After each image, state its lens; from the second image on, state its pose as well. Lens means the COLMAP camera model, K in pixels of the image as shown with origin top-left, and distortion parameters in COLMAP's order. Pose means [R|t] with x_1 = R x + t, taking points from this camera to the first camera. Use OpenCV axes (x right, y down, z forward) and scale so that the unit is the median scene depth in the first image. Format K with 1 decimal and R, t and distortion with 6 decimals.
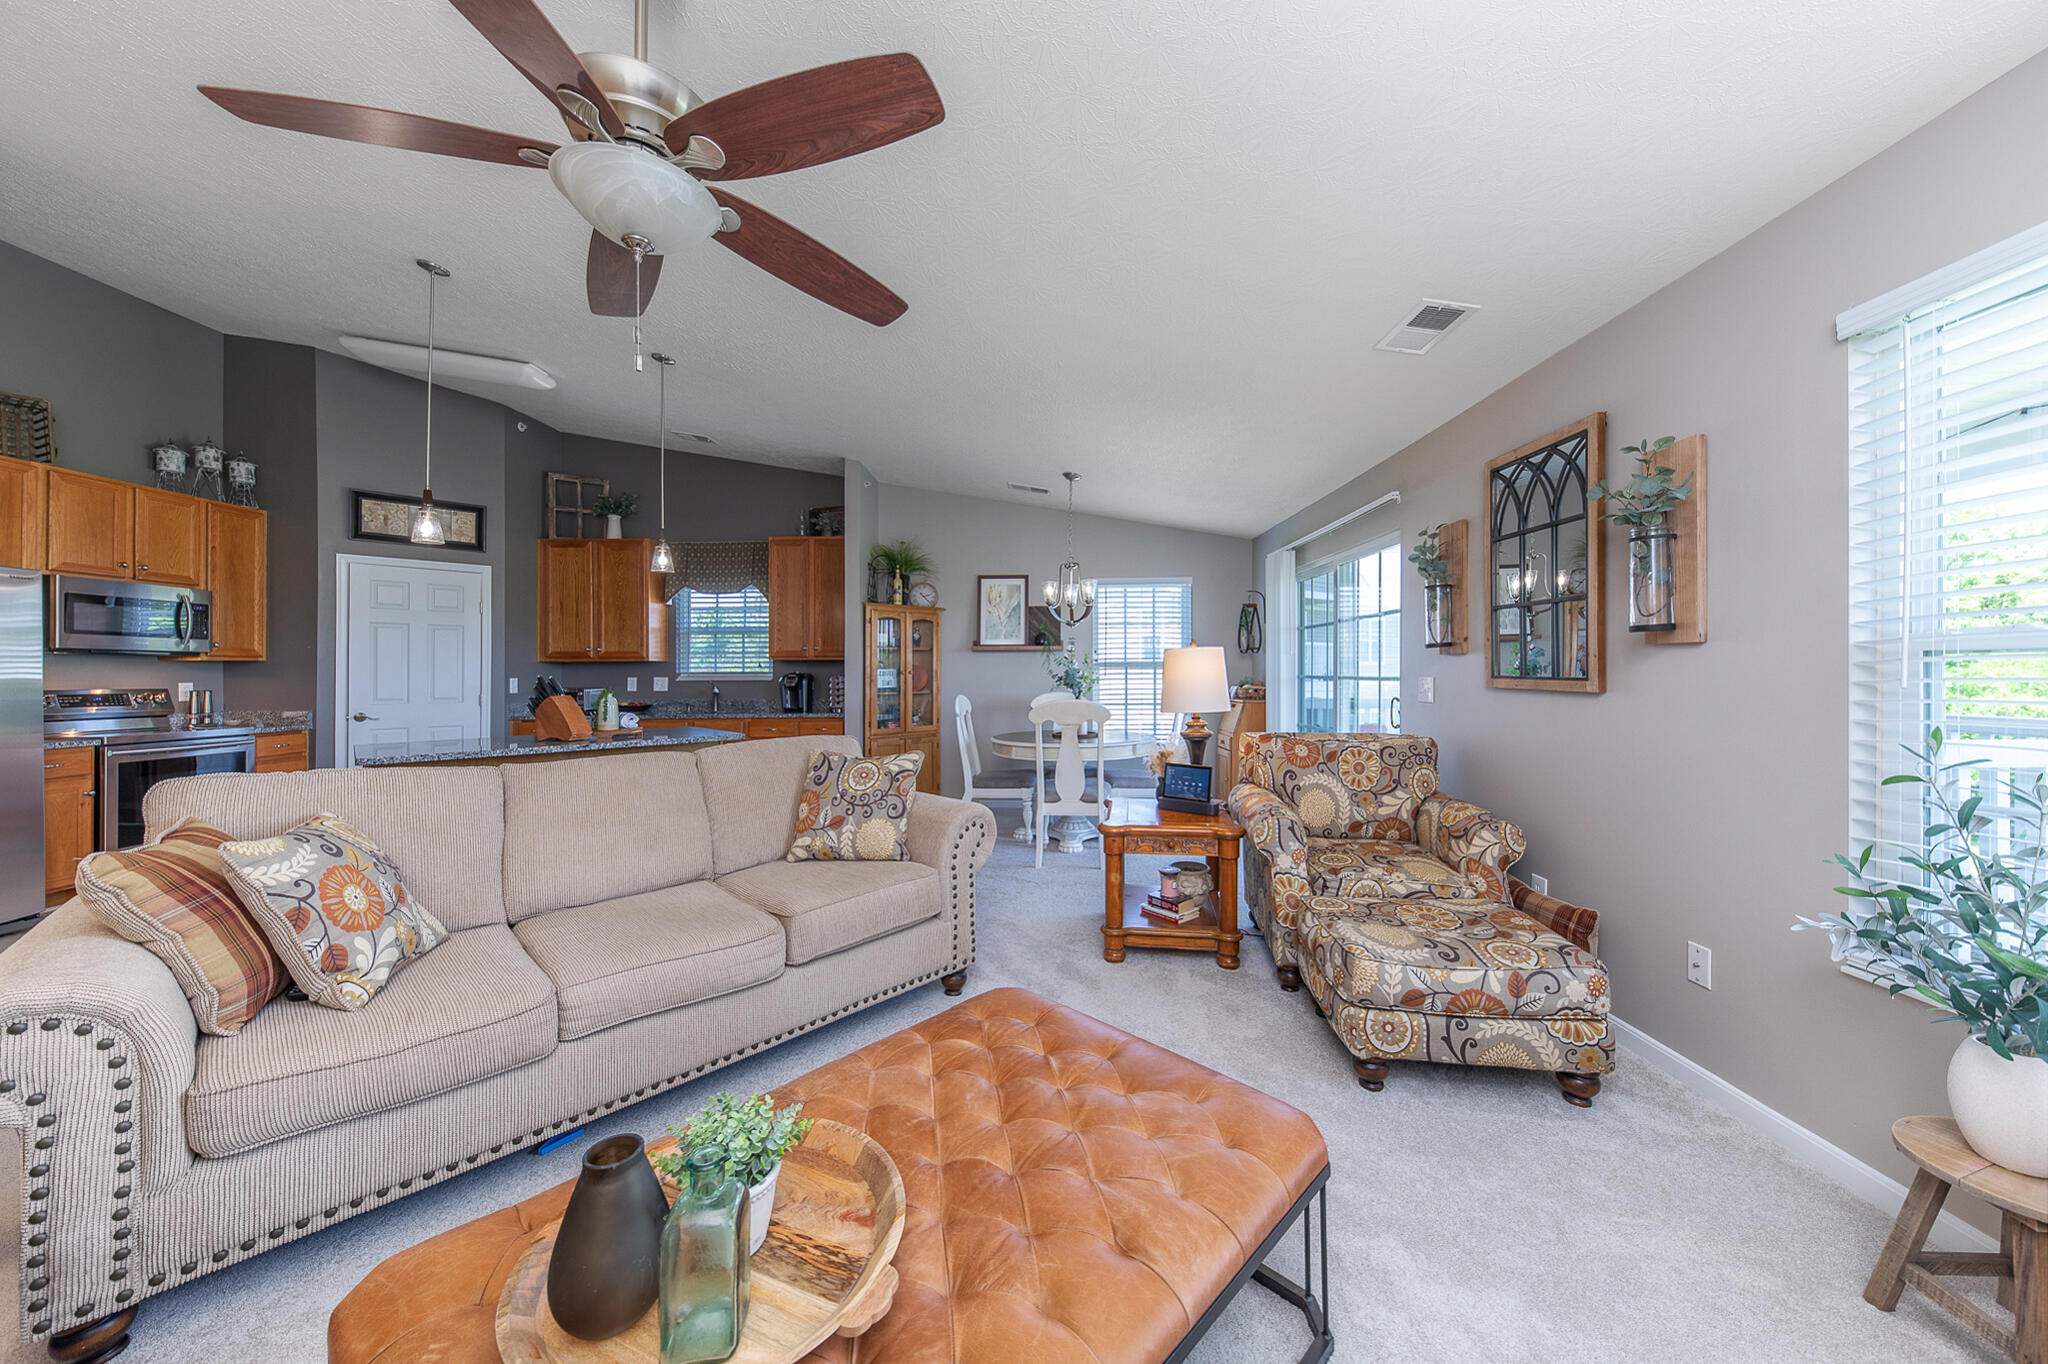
lens RADIAL K [[696.1, 0, 1031.8], [0, 696.1, 686.5], [0, 0, 1]] dist [-0.001297, -0.000228]
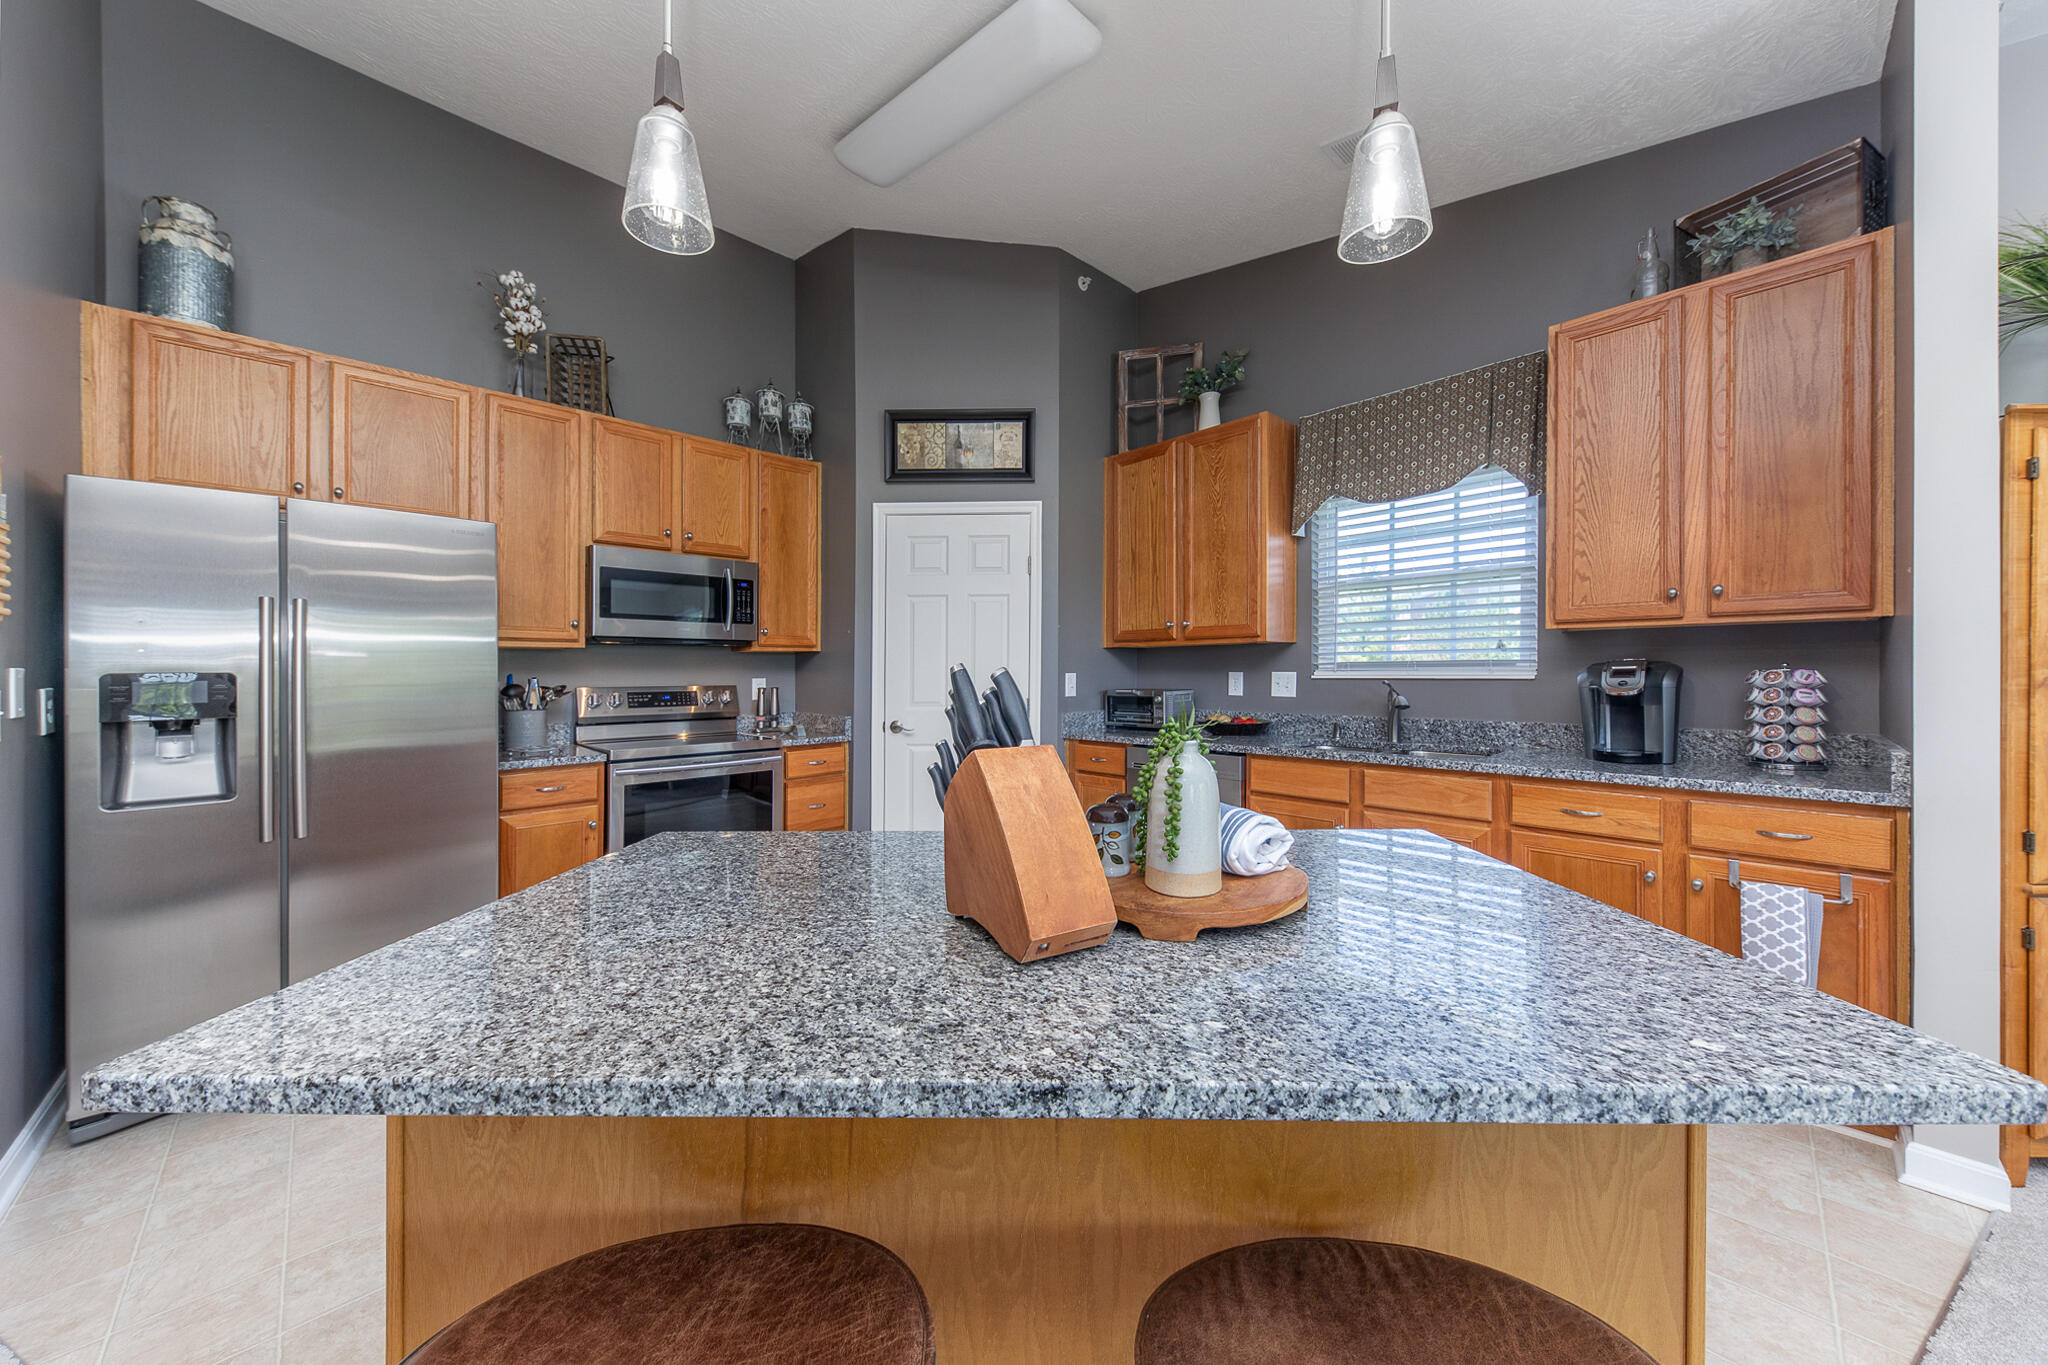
lens RADIAL K [[692.1, 0, 1028.9], [0, 692.1, 671.7], [0, 0, 1]] dist [-0.000530, -0.000023]
pose [[0.700999, 0.000035, -0.713162, -0.312207], [-0.009005, 0.999921, -0.008802, -0.007373], [0.713106, 0.012592, 0.700944, 0.520327]]
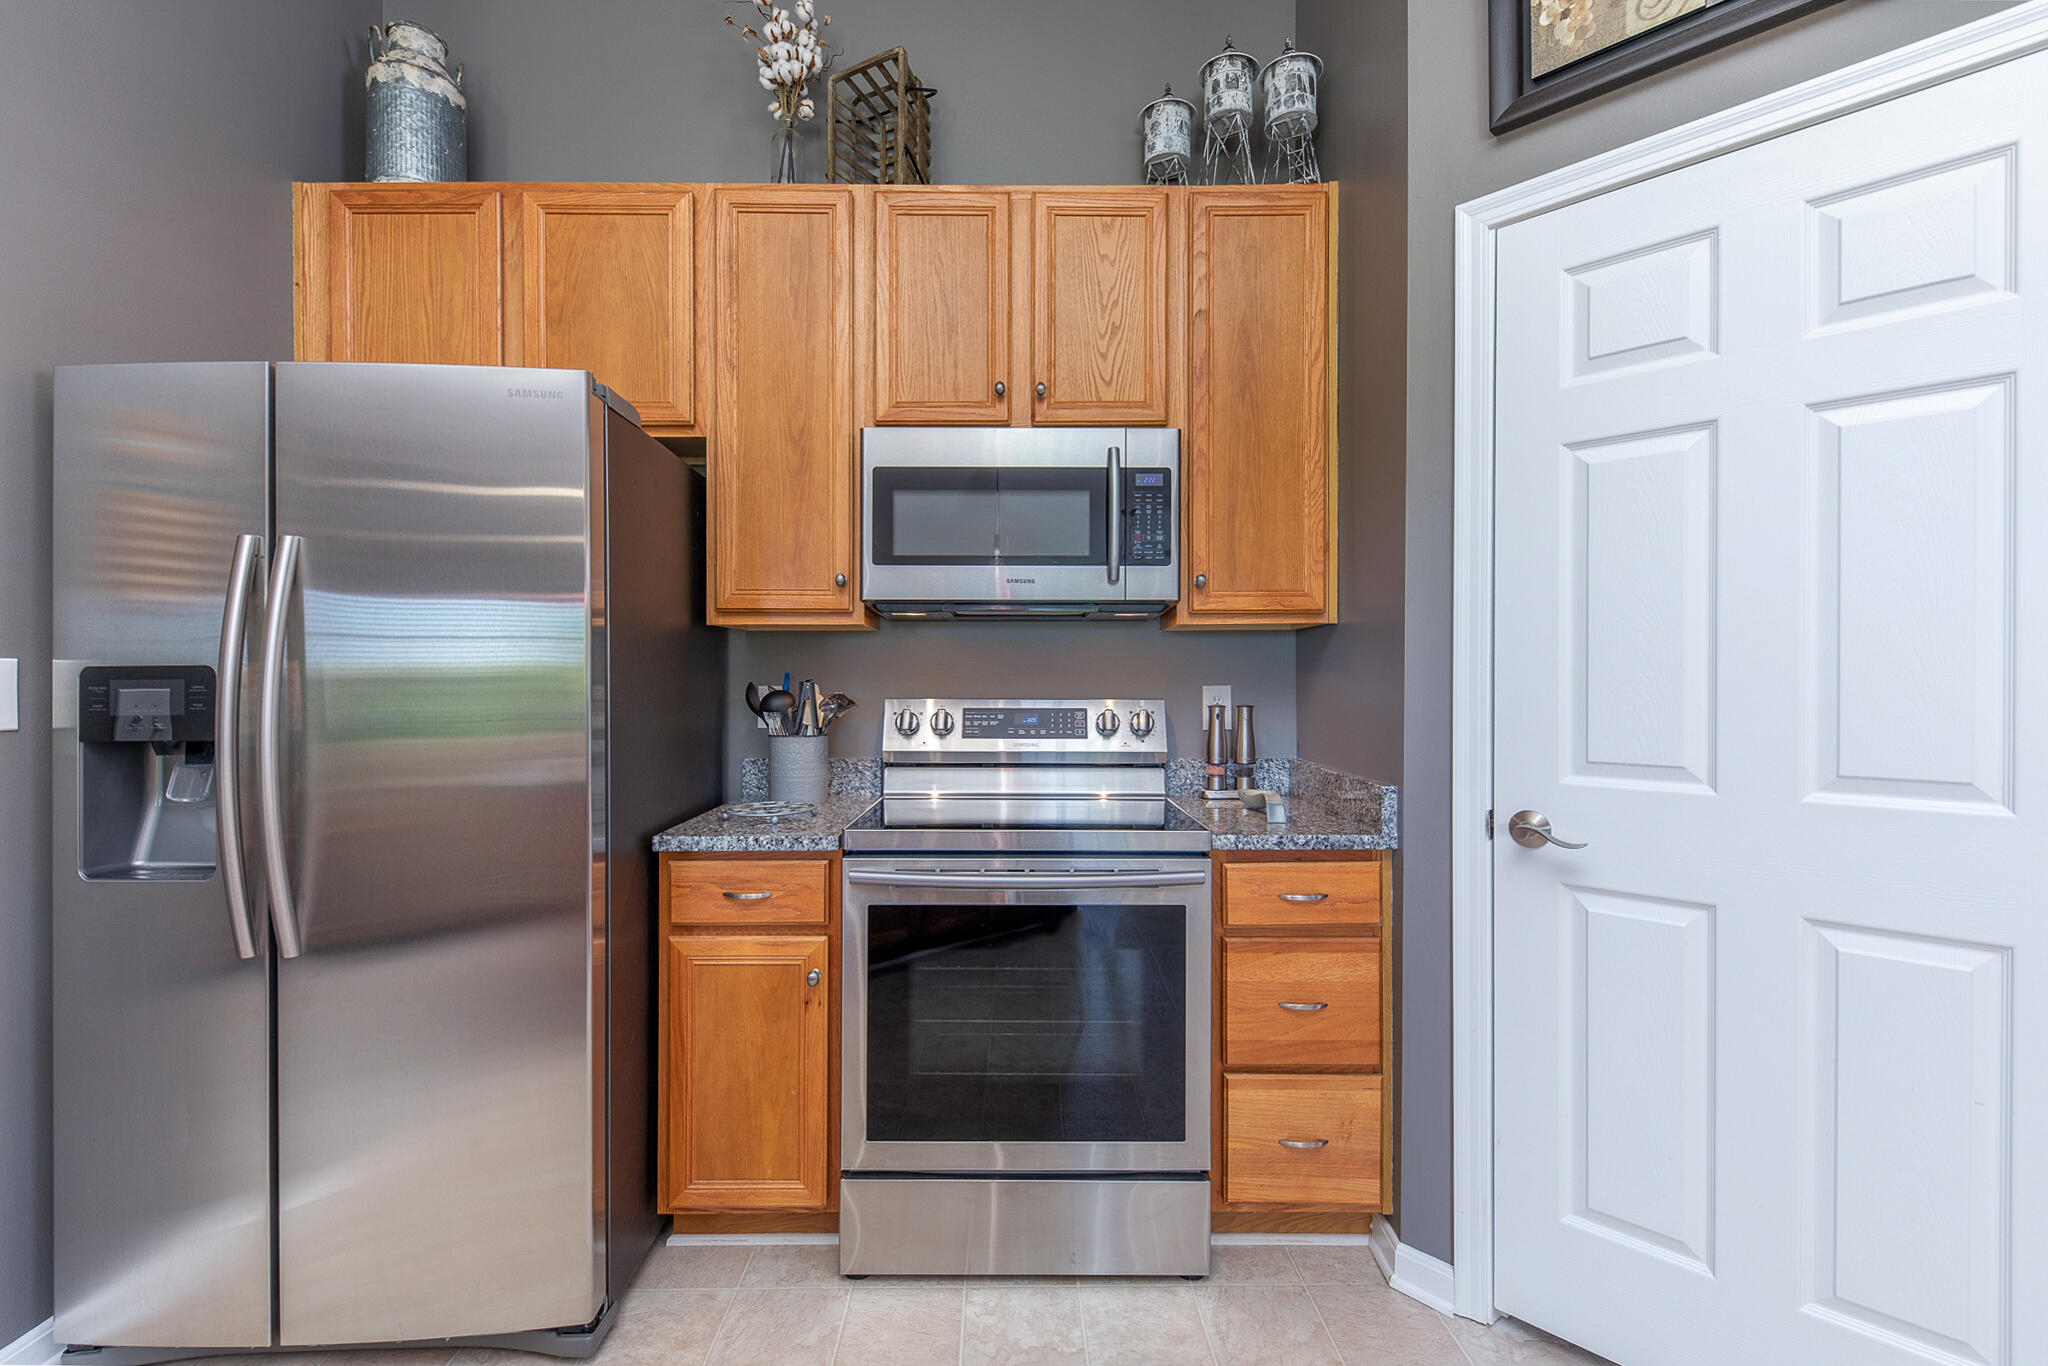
lens RADIAL K [[882.3, 0, 1020.4], [0, 882.3, 666.0], [0, 0, 1]] dist [0.012582, -0.000076]
pose [[-0.000046, -0.006093, -0.999981, -0.565314], [-0.016041, 0.999853, -0.006091, -0.009172], [0.999871, 0.016041, -0.000144, 0.715111]]
